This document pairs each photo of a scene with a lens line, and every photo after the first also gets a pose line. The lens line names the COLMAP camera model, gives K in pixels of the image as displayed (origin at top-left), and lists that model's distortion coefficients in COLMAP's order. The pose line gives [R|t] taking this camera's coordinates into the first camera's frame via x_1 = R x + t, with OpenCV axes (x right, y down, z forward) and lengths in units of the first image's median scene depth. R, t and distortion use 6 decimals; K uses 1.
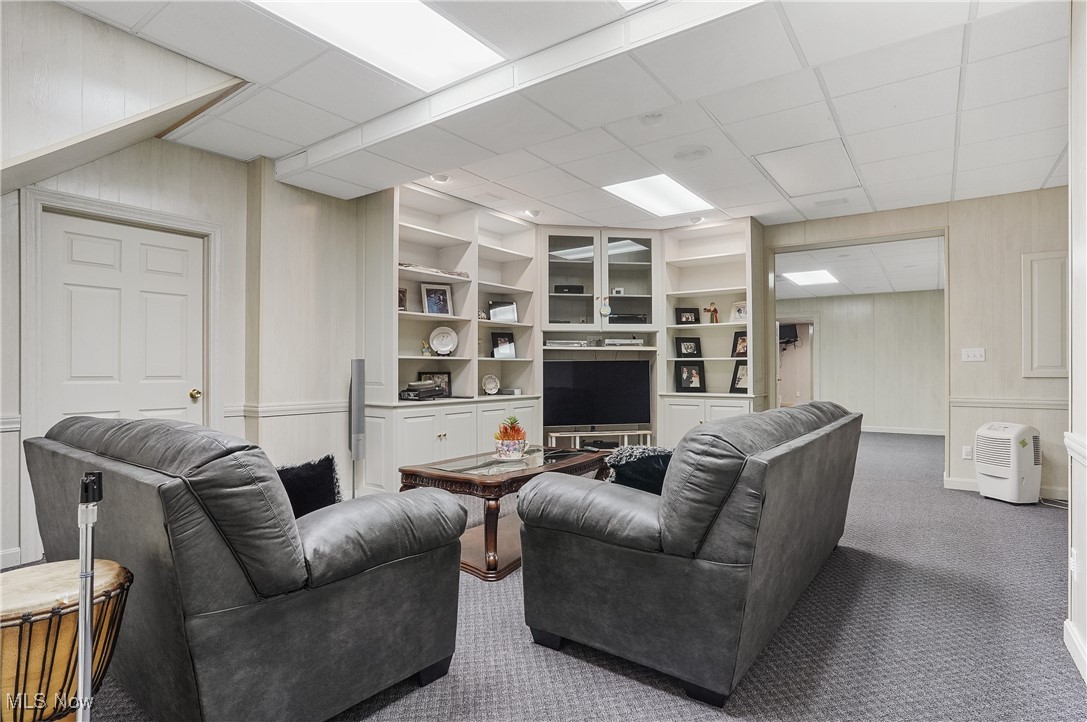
lens RADIAL K [[565.5, 0, 542.4], [0, 565.5, 365.3], [0, 0, 1]] dist [-0.078057, 0.037079]
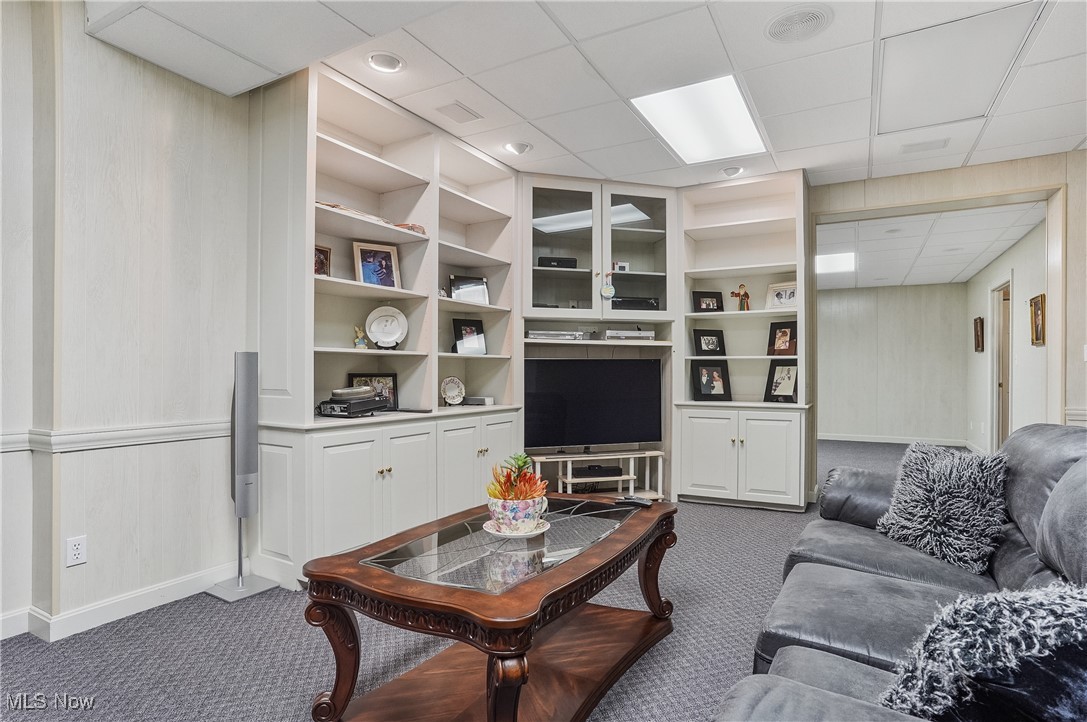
lens RADIAL K [[572.4, 0, 543.6], [0, 572.4, 367.5], [0, 0, 1]] dist [-0.072362, 0.038930]
pose [[0.994061, 0.004152, 0.108742, -0.054512], [-0.004277, 0.999990, 0.000914, 0.002989], [-0.108737, -0.001374, 0.994070, 0.263998]]
